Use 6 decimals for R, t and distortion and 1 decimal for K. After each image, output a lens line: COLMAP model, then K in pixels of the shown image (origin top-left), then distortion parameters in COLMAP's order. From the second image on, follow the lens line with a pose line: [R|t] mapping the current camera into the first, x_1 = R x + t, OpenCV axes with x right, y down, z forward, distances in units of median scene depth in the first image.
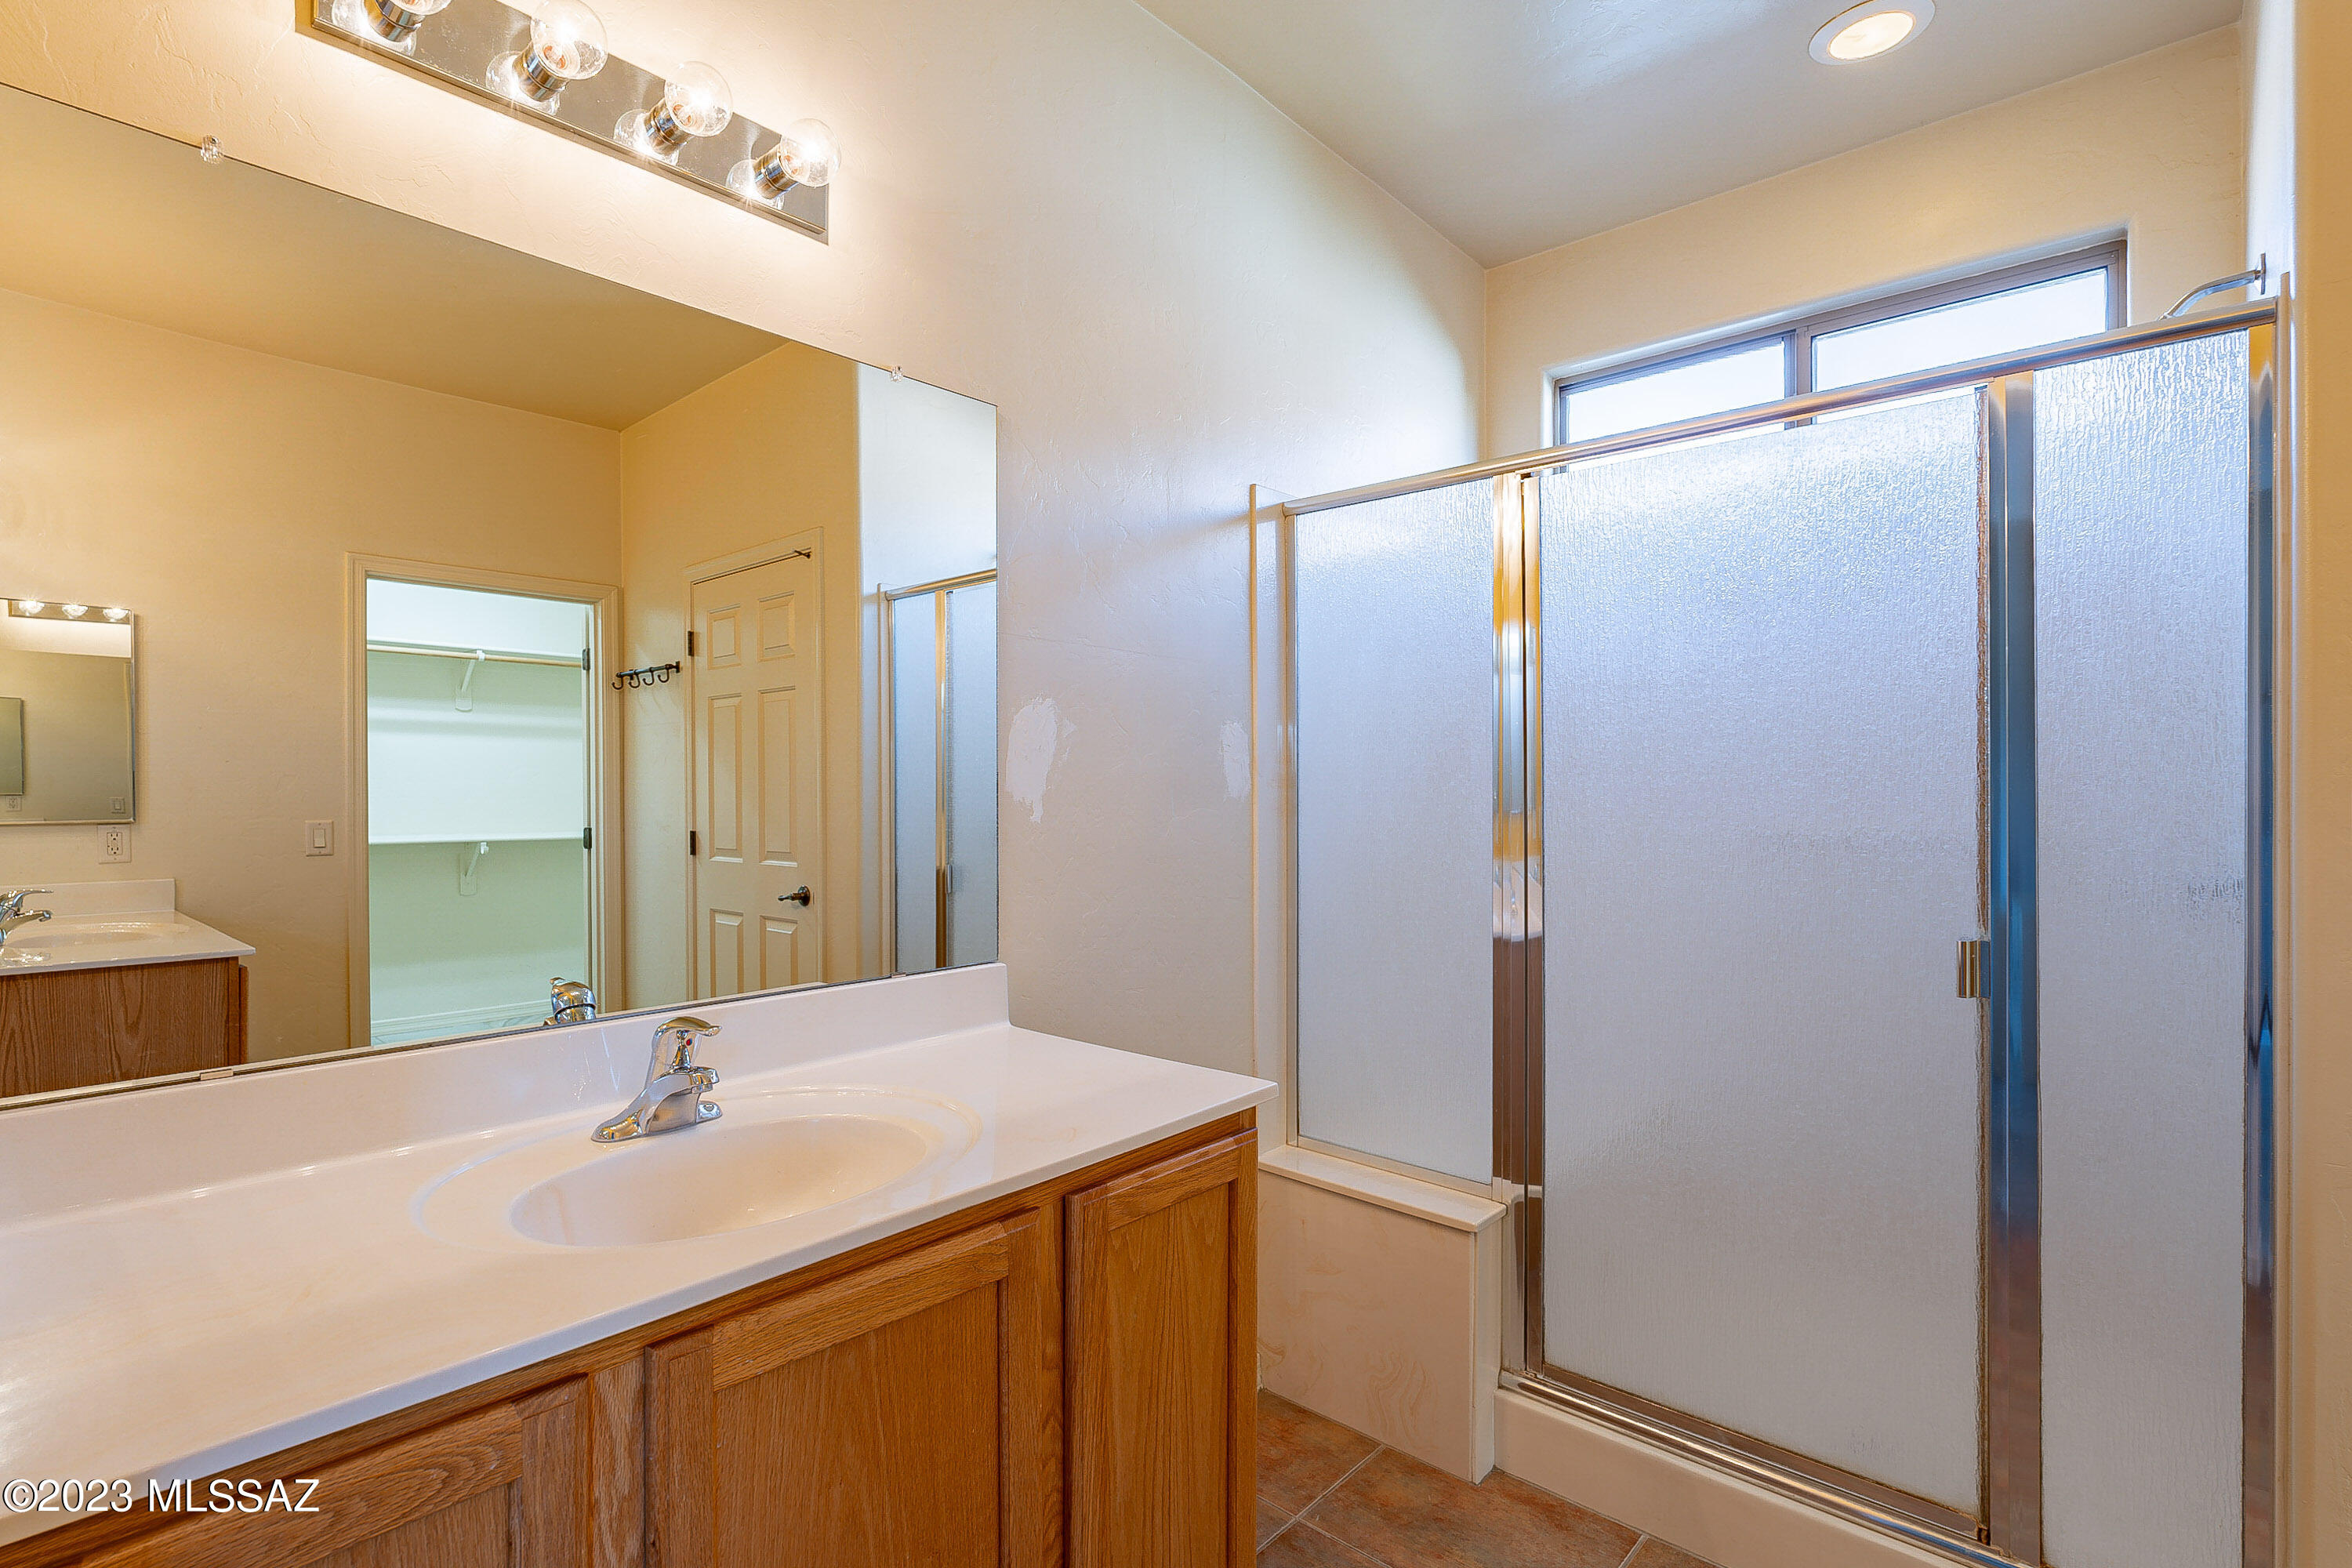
lens RADIAL K [[1124.3, 0, 1176.0], [0, 1124.3, 784.0], [0, 0, 1]] dist [0.000078, -0.000002]
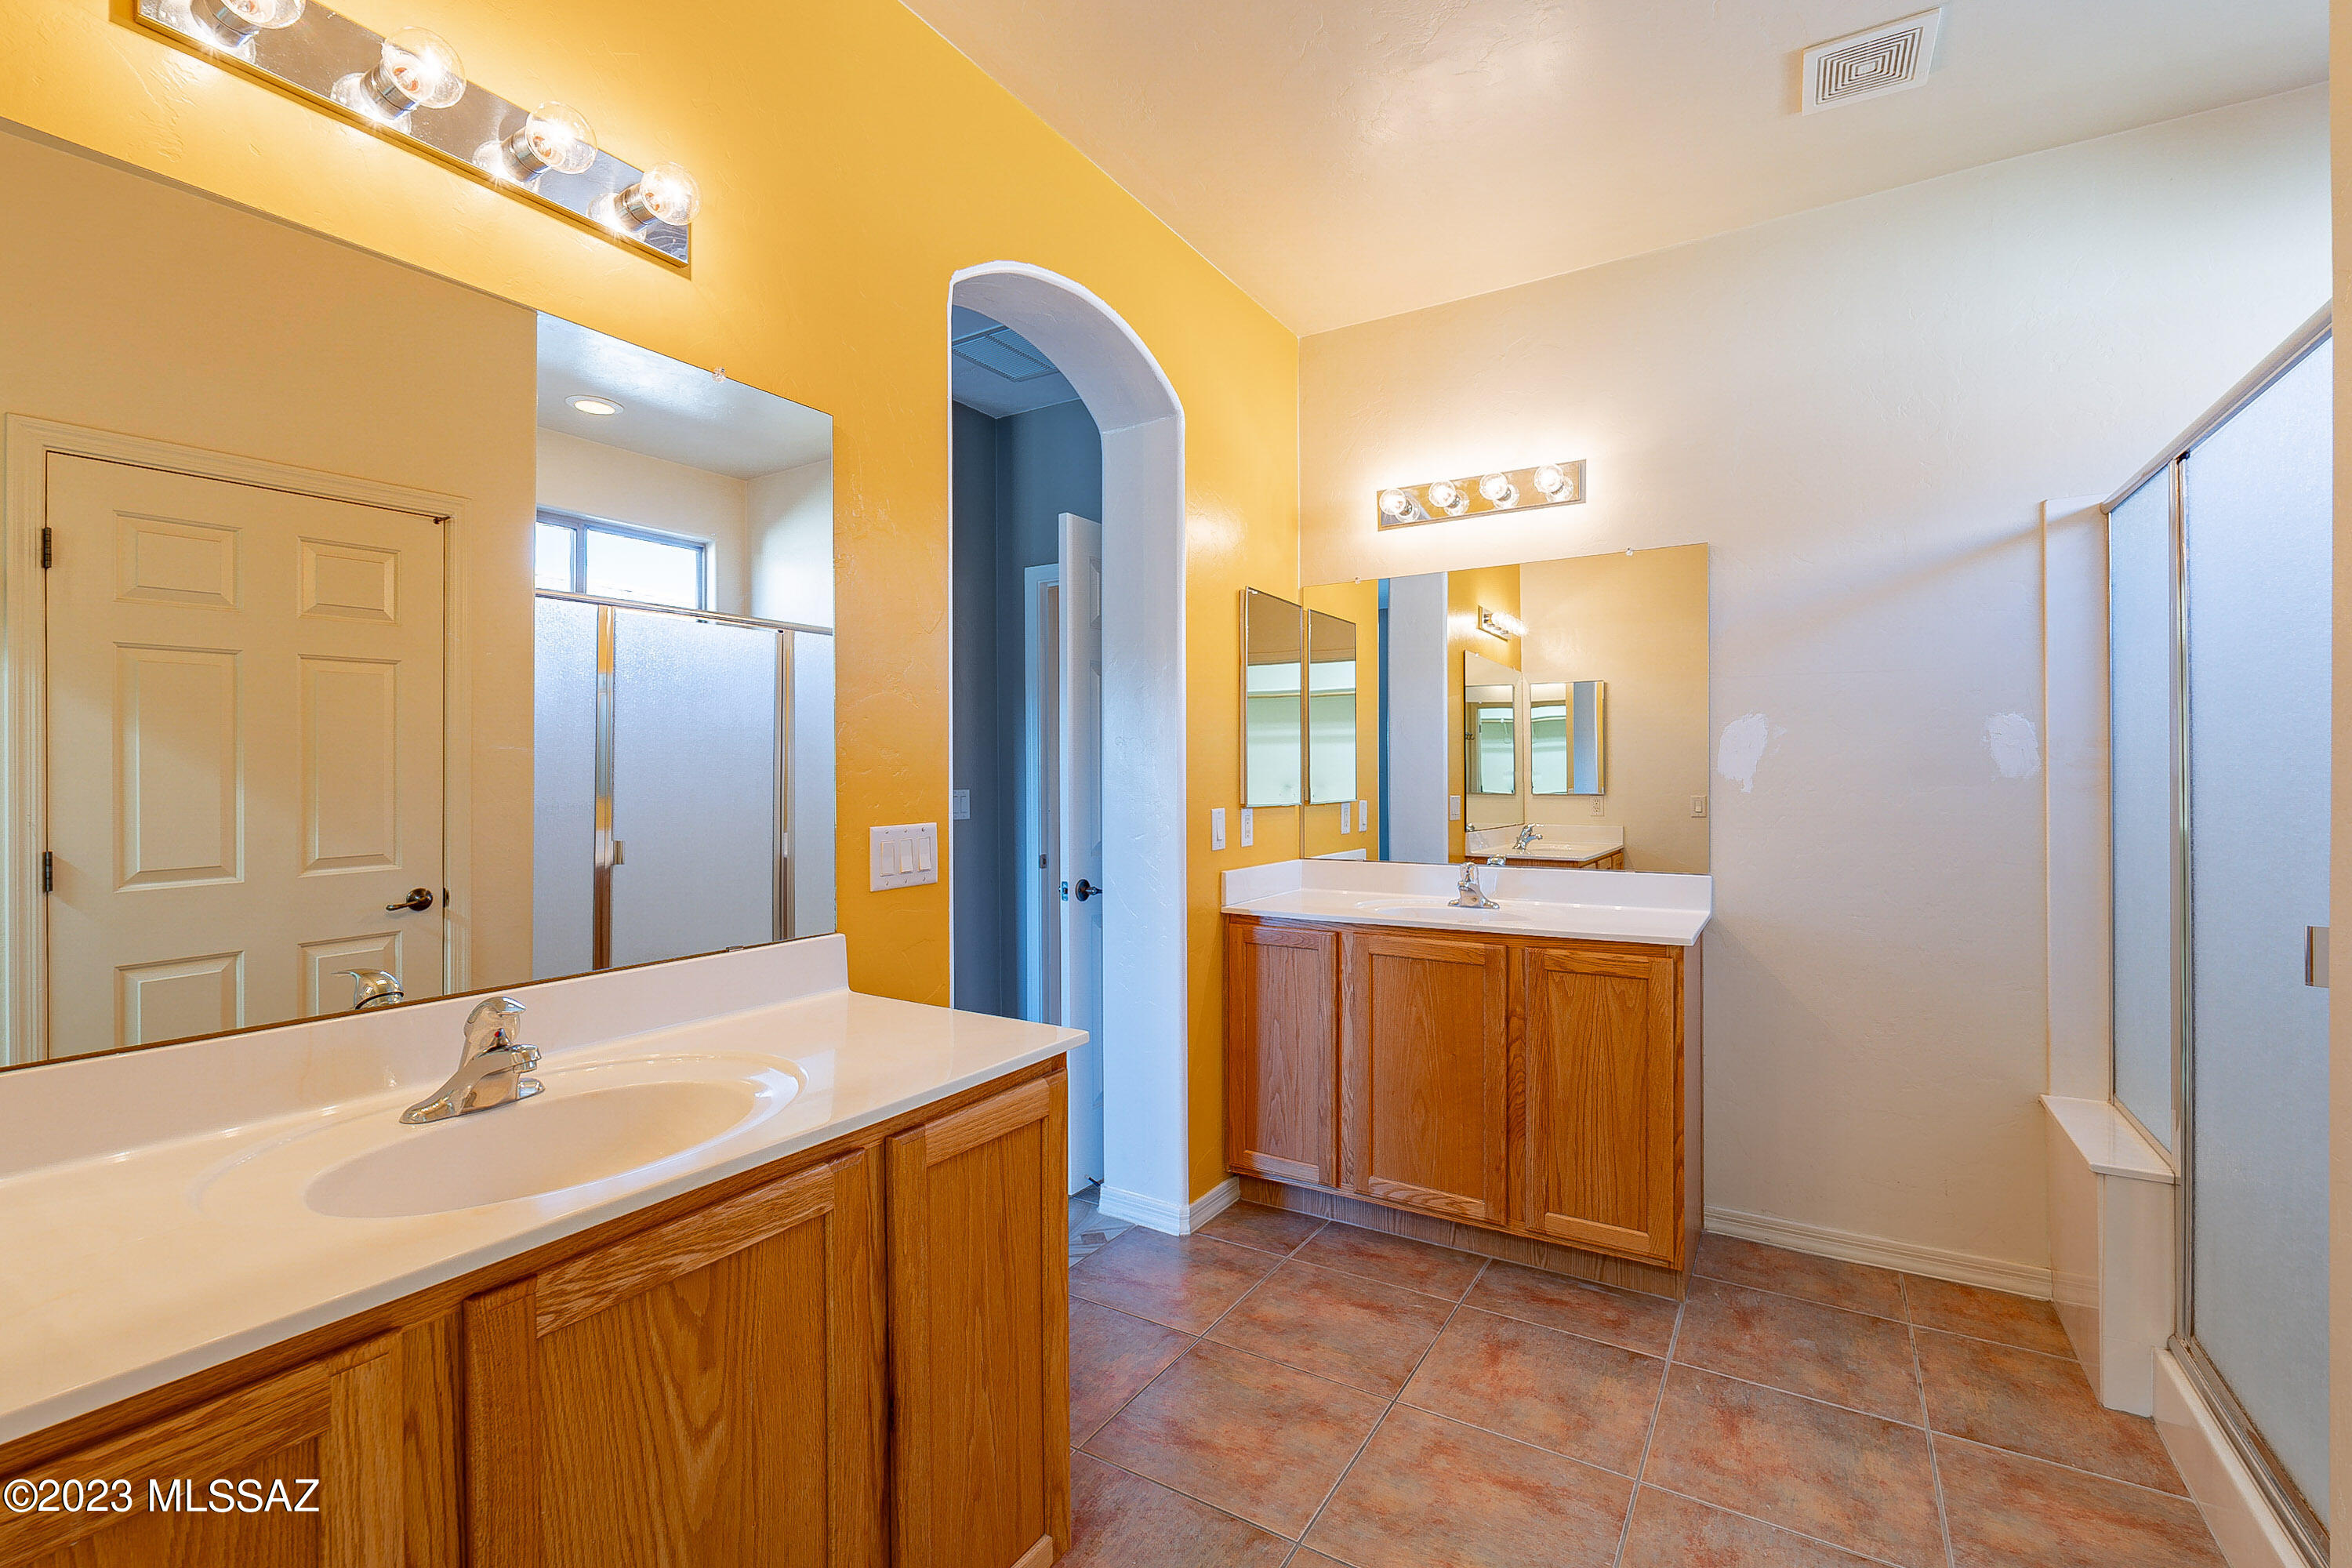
lens RADIAL K [[1043.9, 0, 1174.6], [0, 1043.9, 778.9], [0, 0, 1]] dist [-0.002064, -0.000318]
pose [[0.191854, 0.000731, -0.981423, 1.213372], [0.007704, 0.999968, 0.002250, 0.005485], [0.981393, -0.007992, 0.191842, -0.079593]]
